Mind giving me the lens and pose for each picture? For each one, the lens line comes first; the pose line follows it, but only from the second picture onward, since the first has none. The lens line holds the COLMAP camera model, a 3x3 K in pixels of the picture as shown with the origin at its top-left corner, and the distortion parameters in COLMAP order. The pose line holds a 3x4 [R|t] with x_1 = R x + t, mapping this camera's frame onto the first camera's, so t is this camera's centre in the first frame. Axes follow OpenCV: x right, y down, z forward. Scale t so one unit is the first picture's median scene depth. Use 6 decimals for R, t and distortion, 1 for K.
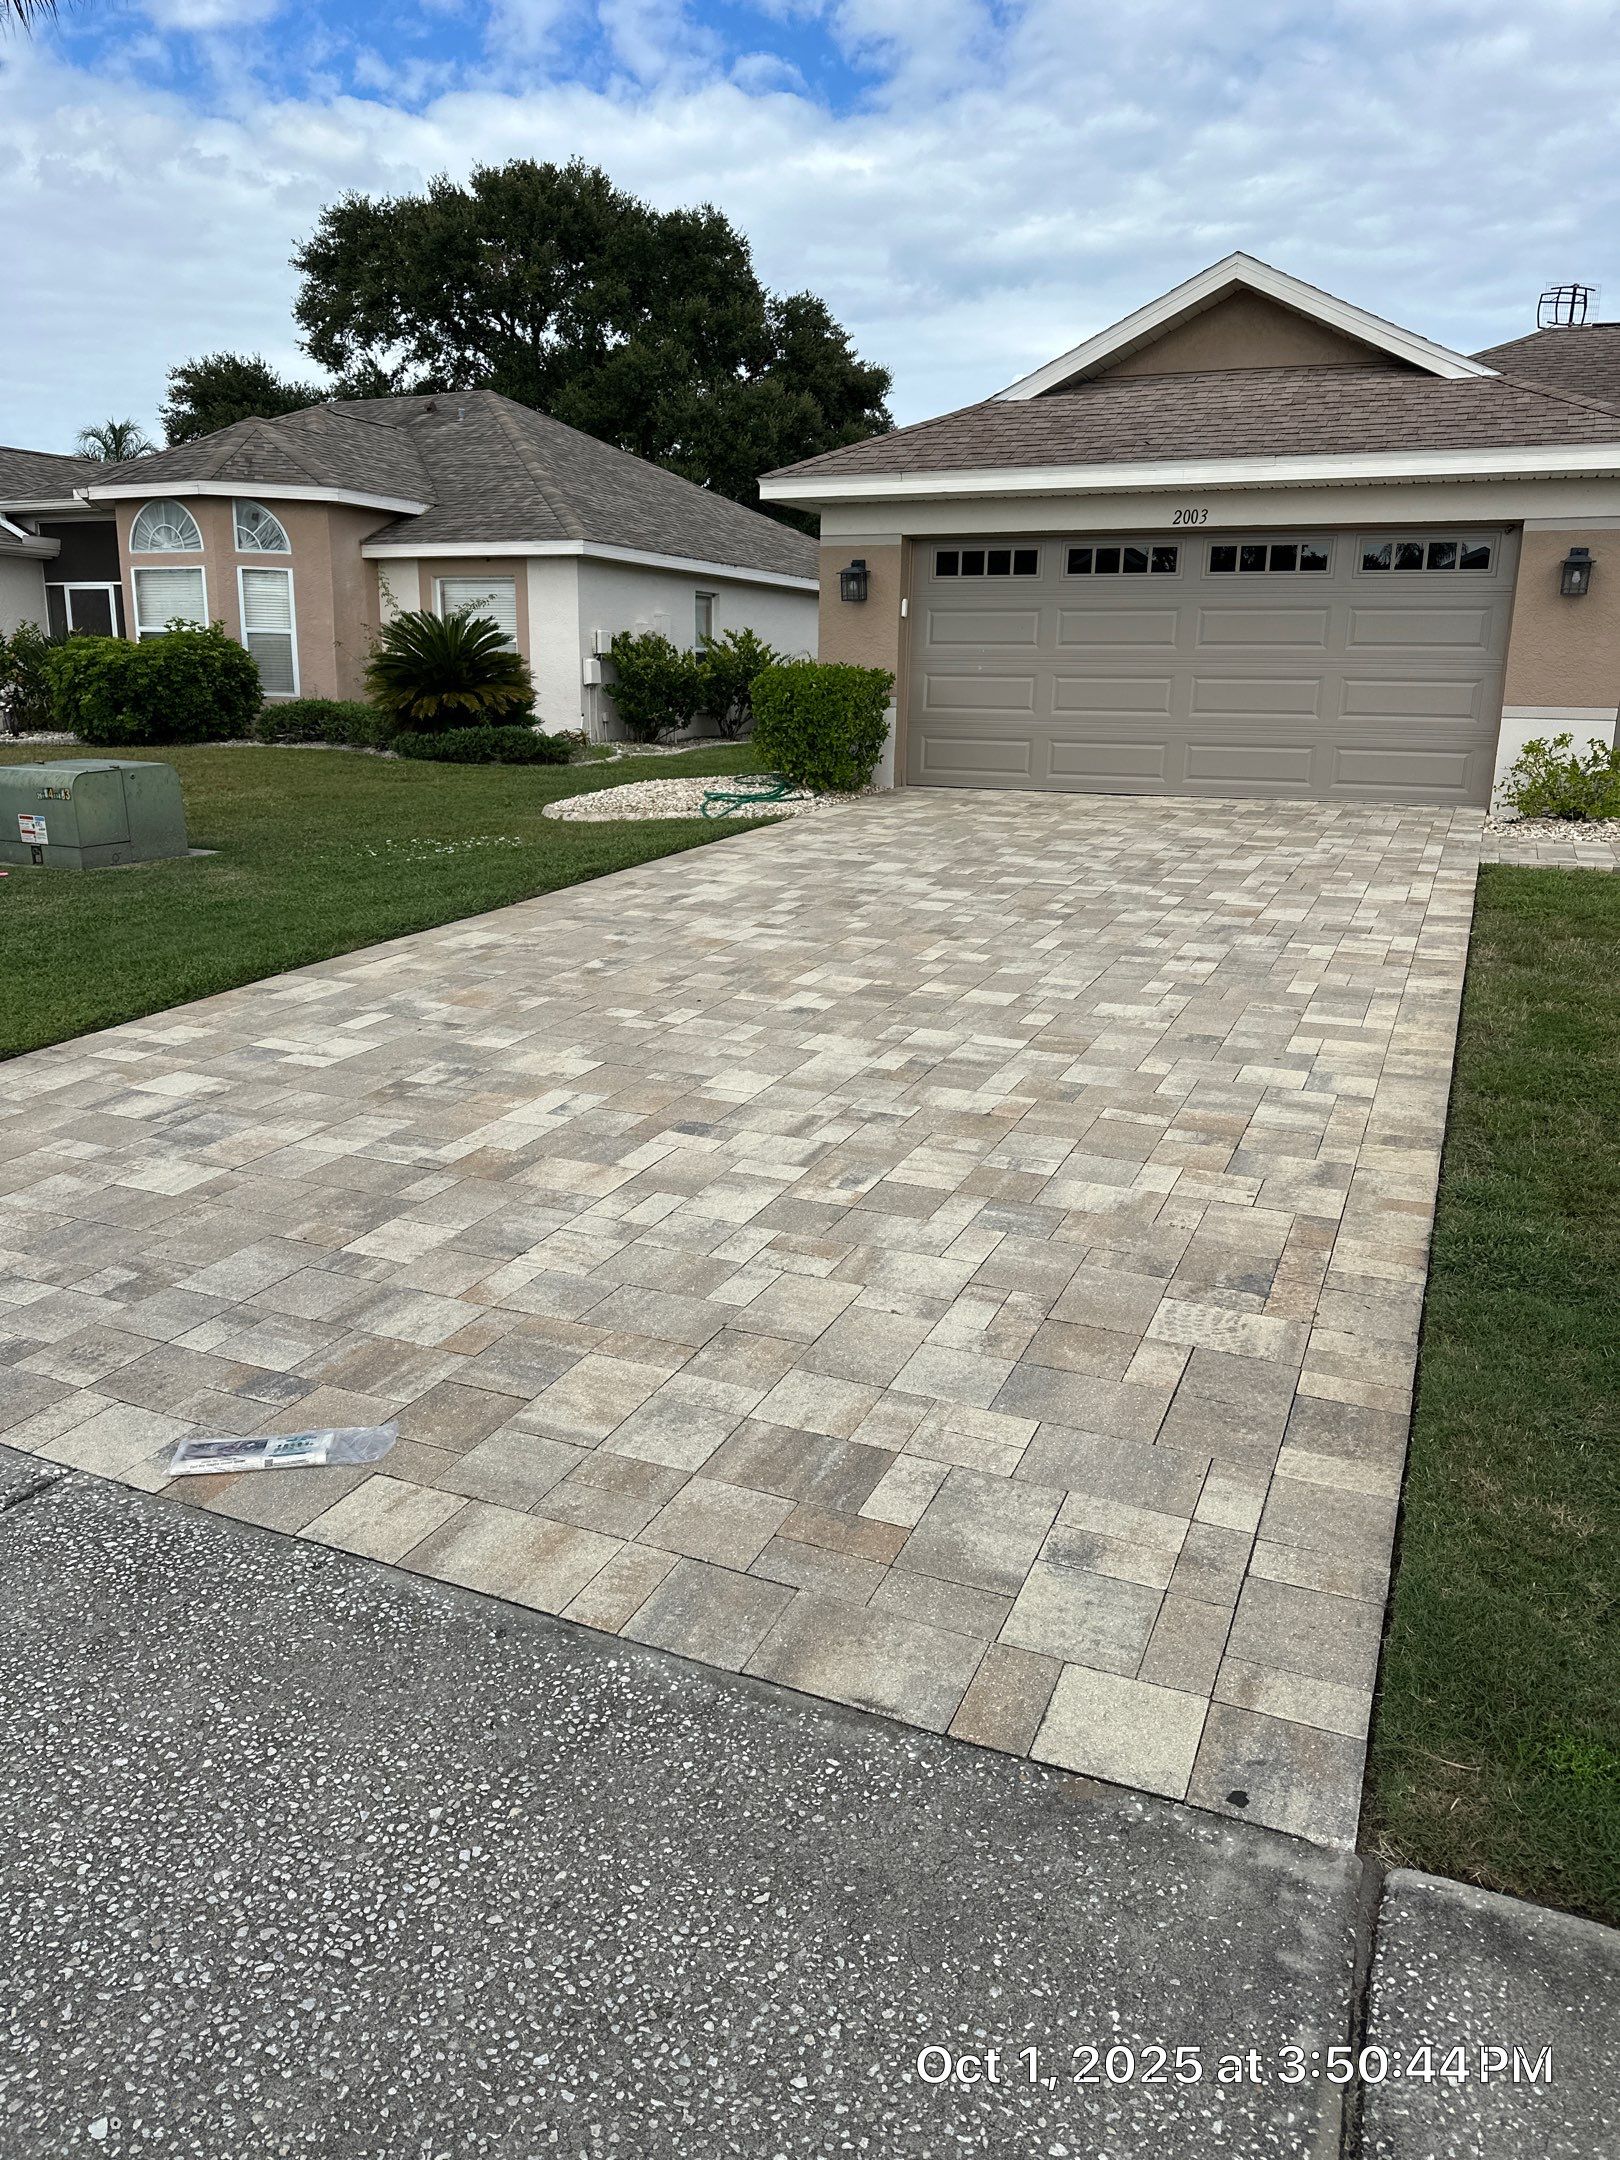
lens RADIAL K [[1501.2, 0, 822.6], [0, 1501.2, 1079.3], [0, 0, 1]] dist [0.133523, -0.242919]
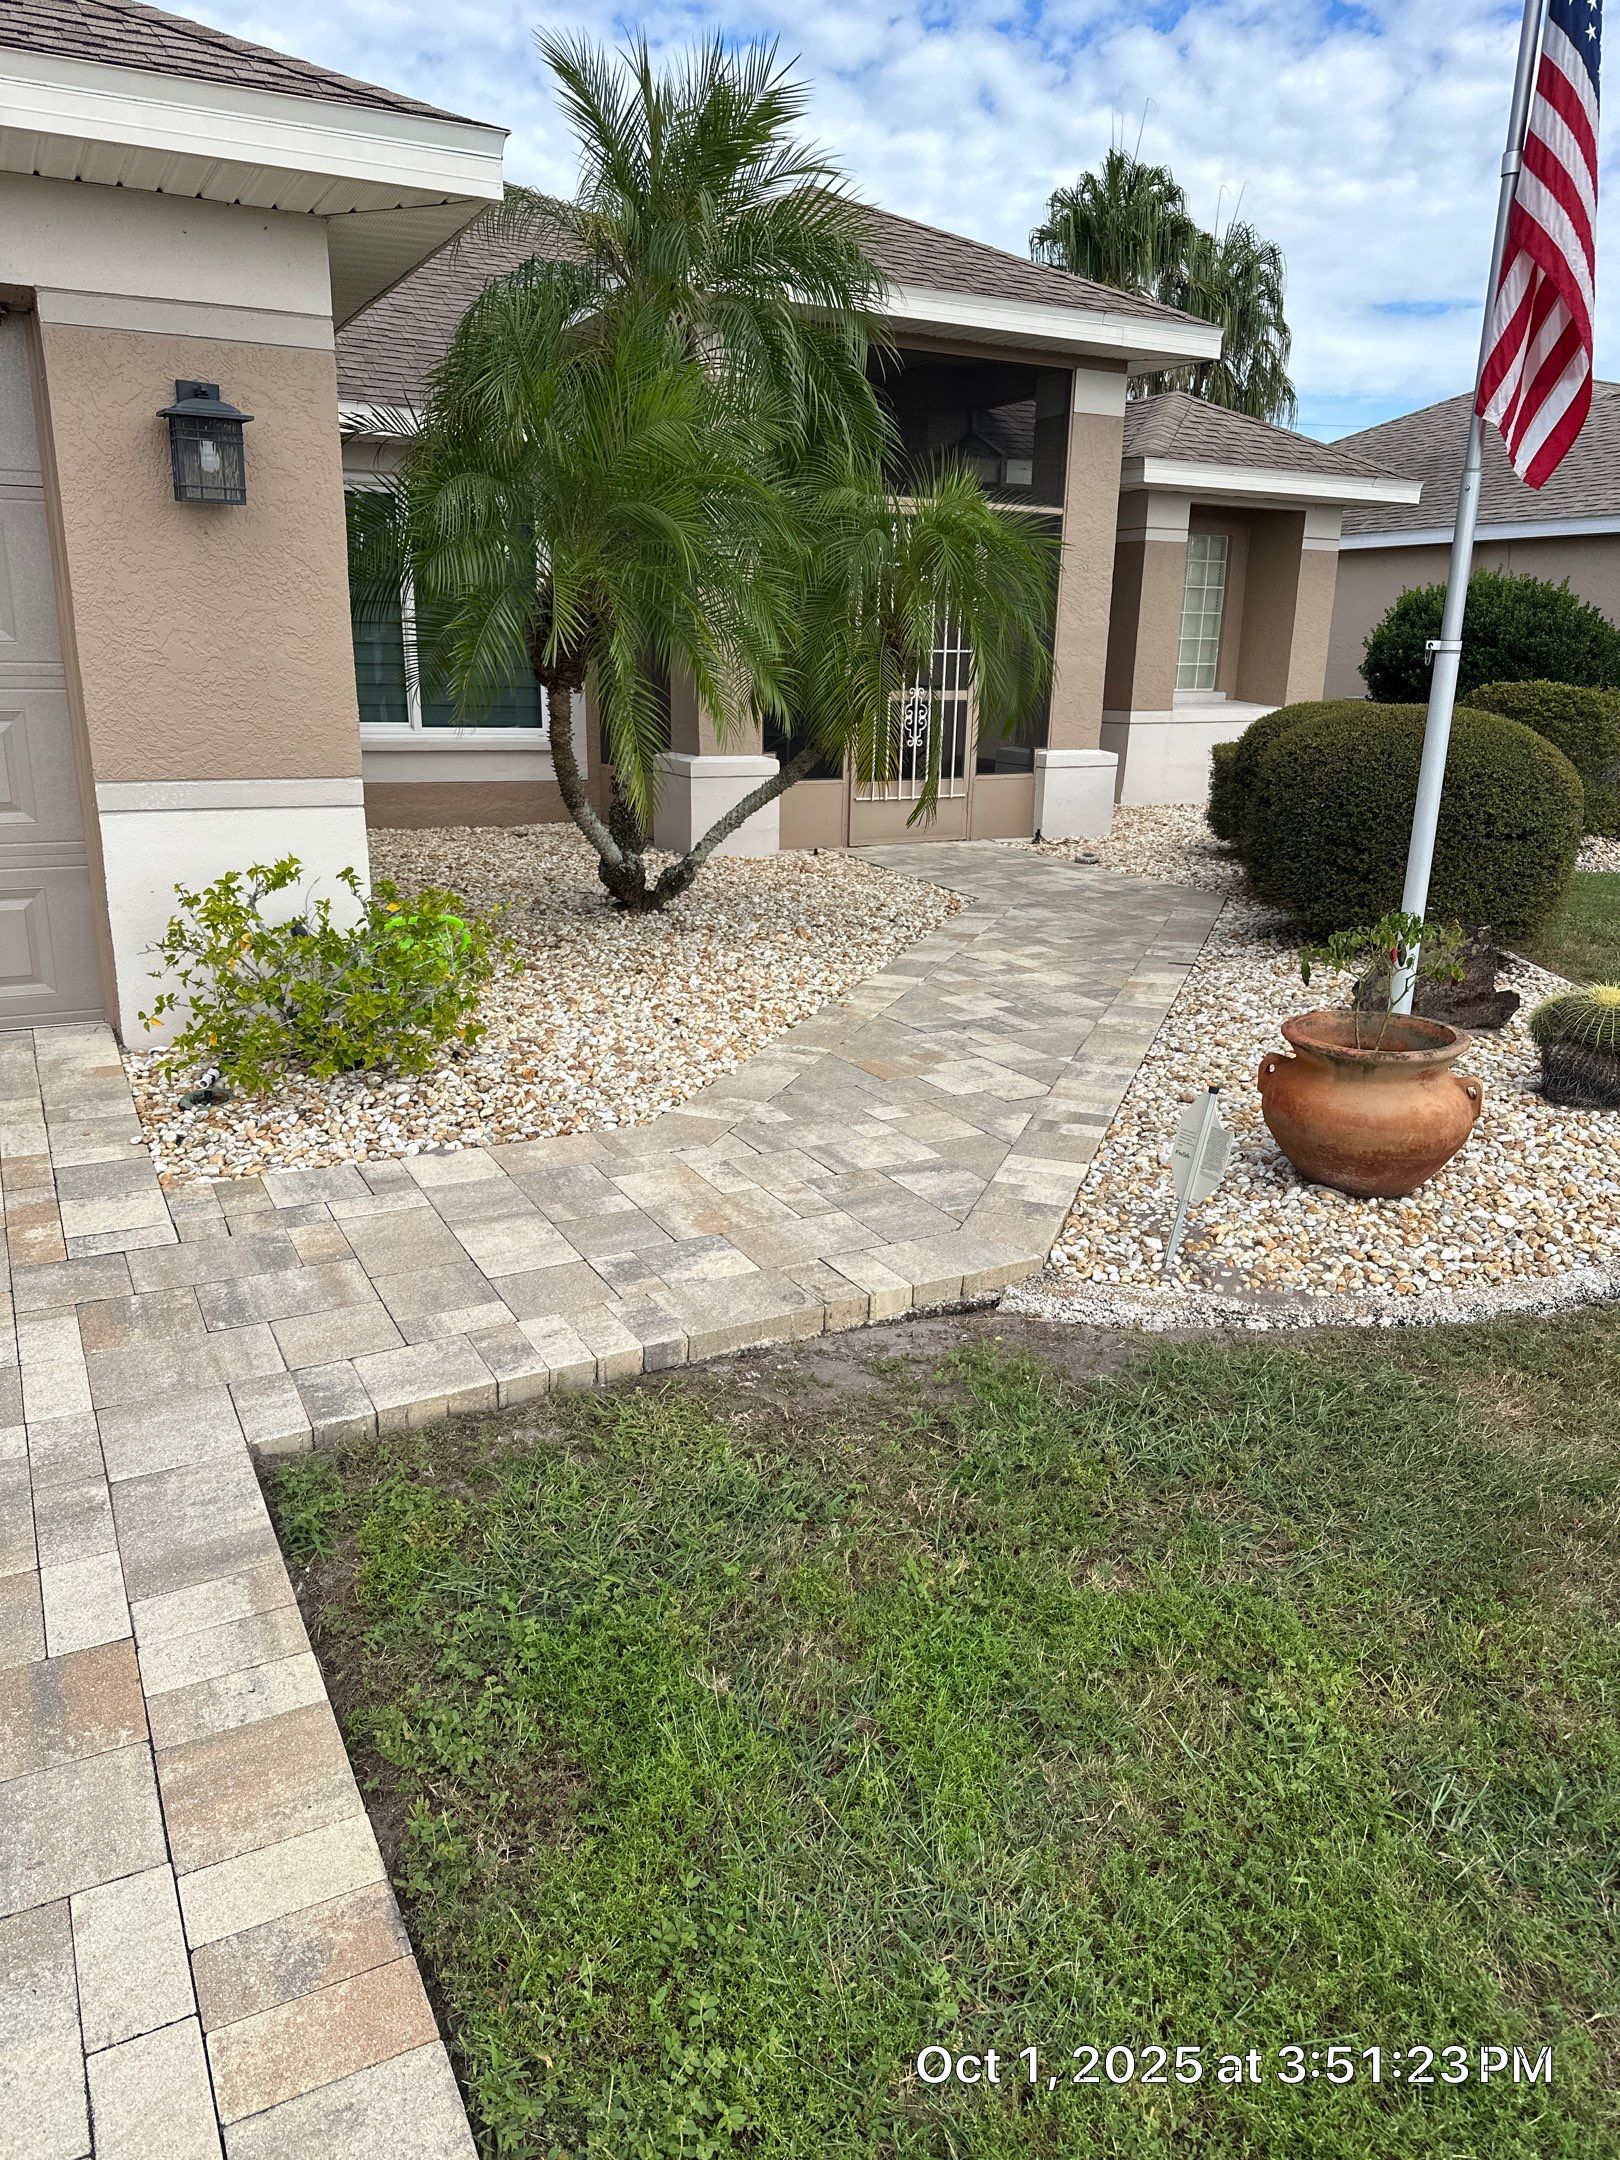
lens RADIAL K [[1482.4, 0, 814.1], [0, 1482.4, 1081.3], [0, 0, 1]] dist [0.148120, -0.272703]
pose [[0.619605, -0.226448, 0.751539, 0.262379], [0.205439, 0.970889, 0.123167, -0.184814], [-0.757552, 0.078081, 0.648089, 0.638426]]
